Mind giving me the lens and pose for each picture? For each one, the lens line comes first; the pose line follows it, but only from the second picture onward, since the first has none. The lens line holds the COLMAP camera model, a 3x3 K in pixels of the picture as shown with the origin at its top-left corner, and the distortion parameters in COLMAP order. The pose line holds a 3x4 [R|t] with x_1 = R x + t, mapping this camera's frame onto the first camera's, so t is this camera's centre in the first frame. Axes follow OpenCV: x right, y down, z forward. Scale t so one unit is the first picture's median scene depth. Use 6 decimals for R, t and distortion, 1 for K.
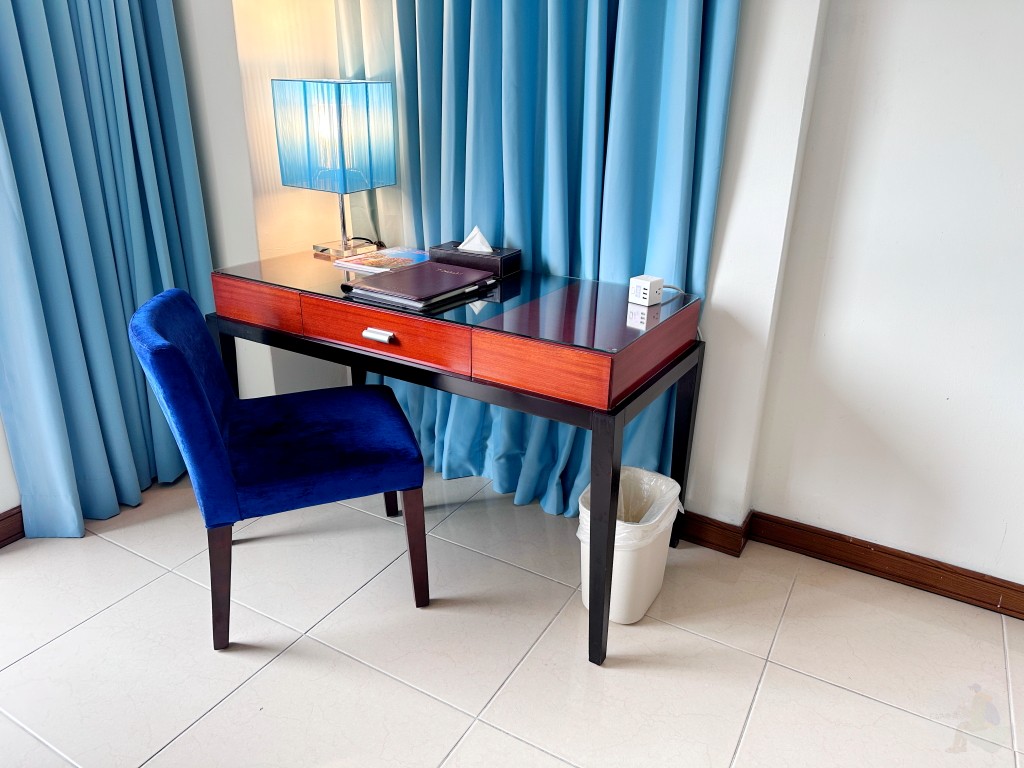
lens RADIAL K [[733.5, 0, 512.0], [0, 733.5, 384.0], [0, 0, 1]] dist [0.000669, 0.000458]
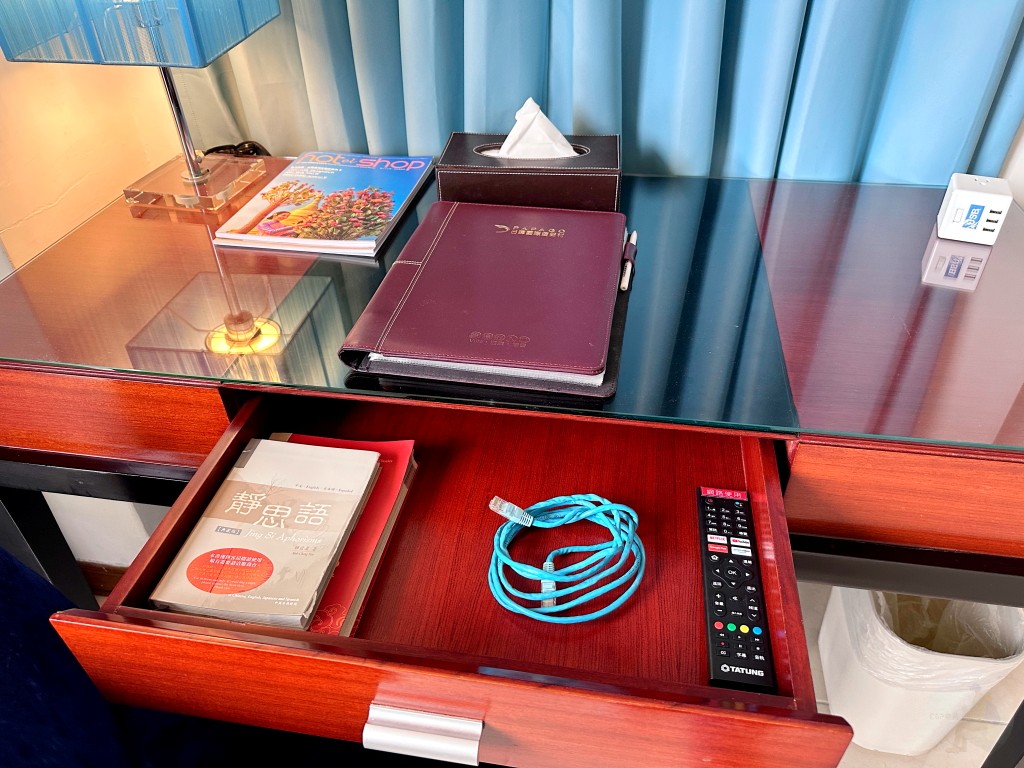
lens RADIAL K [[733.5, 0, 512.0], [0, 733.5, 384.0], [0, 0, 1]] dist [0.000669, 0.000458]
pose [[0.928853, -0.258119, 0.265719, -0.219983], [0.173447, 0.936835, 0.303737, -0.188442], [-0.327335, -0.236039, 0.914952, 0.545723]]
